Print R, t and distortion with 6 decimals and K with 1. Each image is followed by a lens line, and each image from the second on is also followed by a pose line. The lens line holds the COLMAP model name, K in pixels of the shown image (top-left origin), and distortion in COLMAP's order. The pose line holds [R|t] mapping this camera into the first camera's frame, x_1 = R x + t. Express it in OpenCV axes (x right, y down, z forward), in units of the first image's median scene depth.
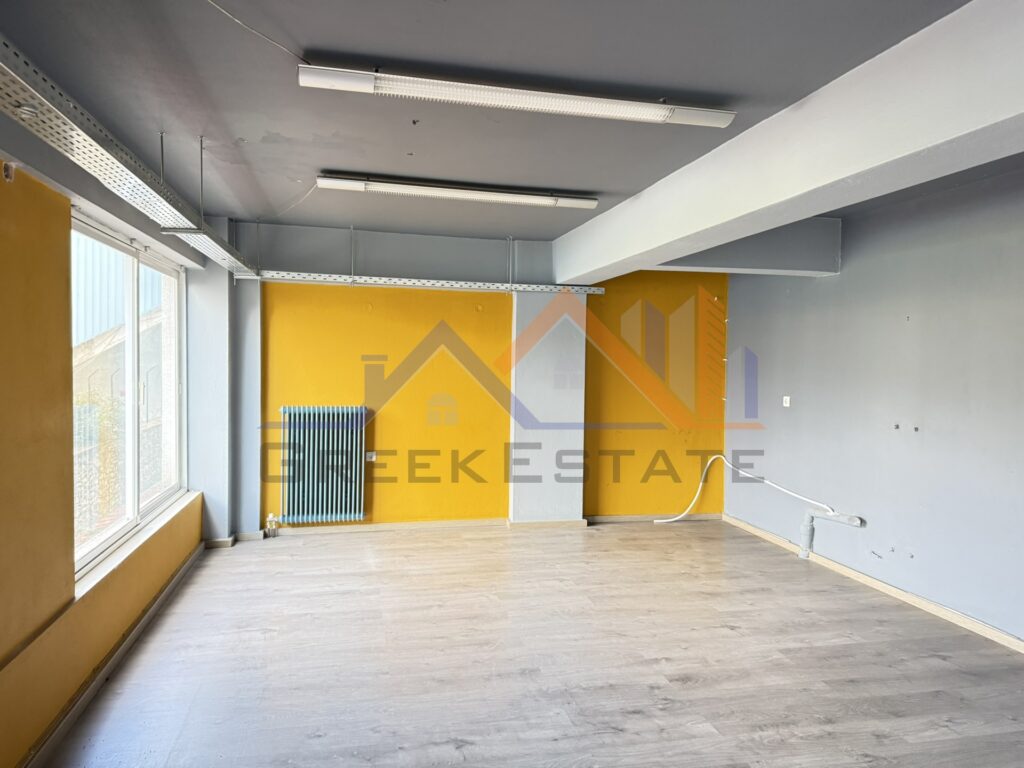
lens RADIAL K [[724.2, 0, 513.4], [0, 724.2, 384.3], [0, 0, 1]] dist [0.057920, -0.062652]
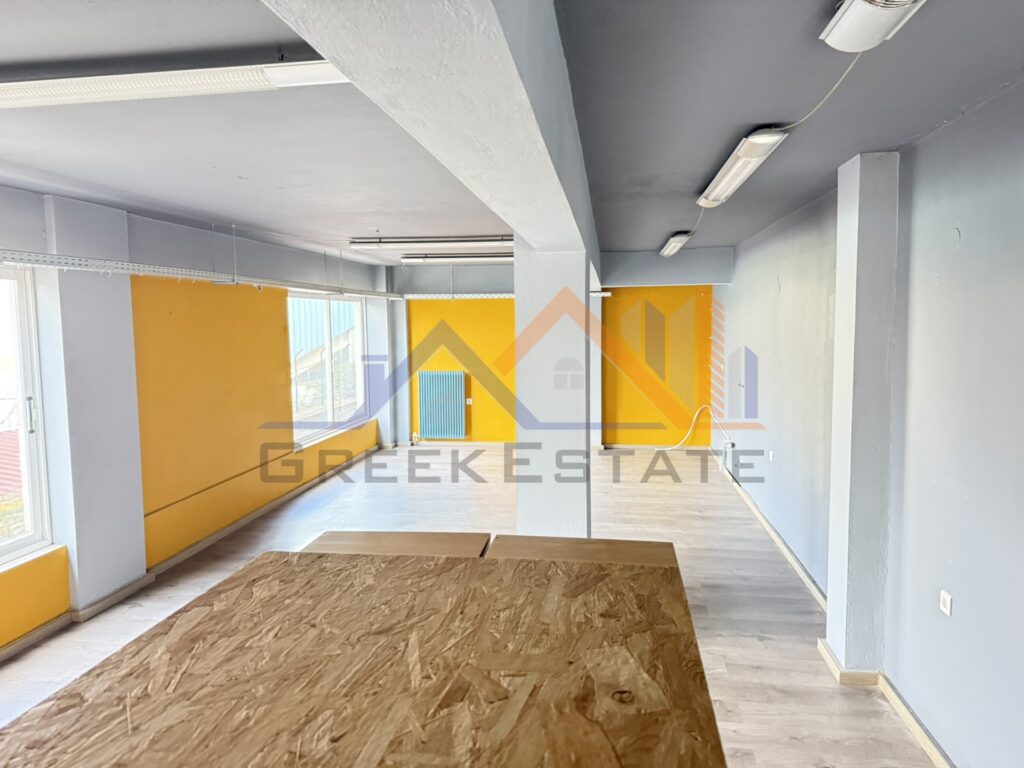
lens RADIAL K [[724.2, 0, 509.5], [0, 724.2, 385.2], [0, 0, 1]] dist [0.057920, -0.062652]
pose [[0.927599, 0.007968, -0.373493, 0.933364], [0.009271, 0.998974, 0.044338, -0.020086], [0.373463, -0.044591, 0.926573, -0.927174]]
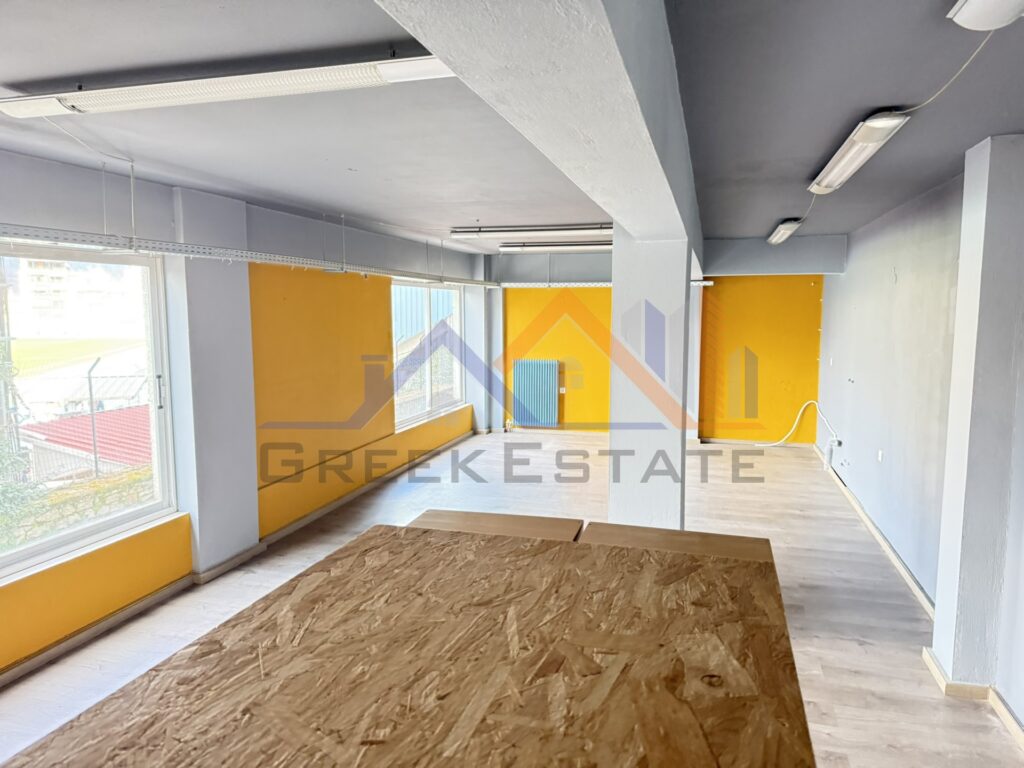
lens RADIAL K [[724.2, 0, 511.1], [0, 724.2, 390.5], [0, 0, 1]] dist [0.057920, -0.062652]
pose [[0.872197, 0.040731, -0.487456, 0.934558], [-0.008879, 0.997681, 0.067478, -0.020643], [0.489074, -0.054526, 0.870536, -0.931844]]
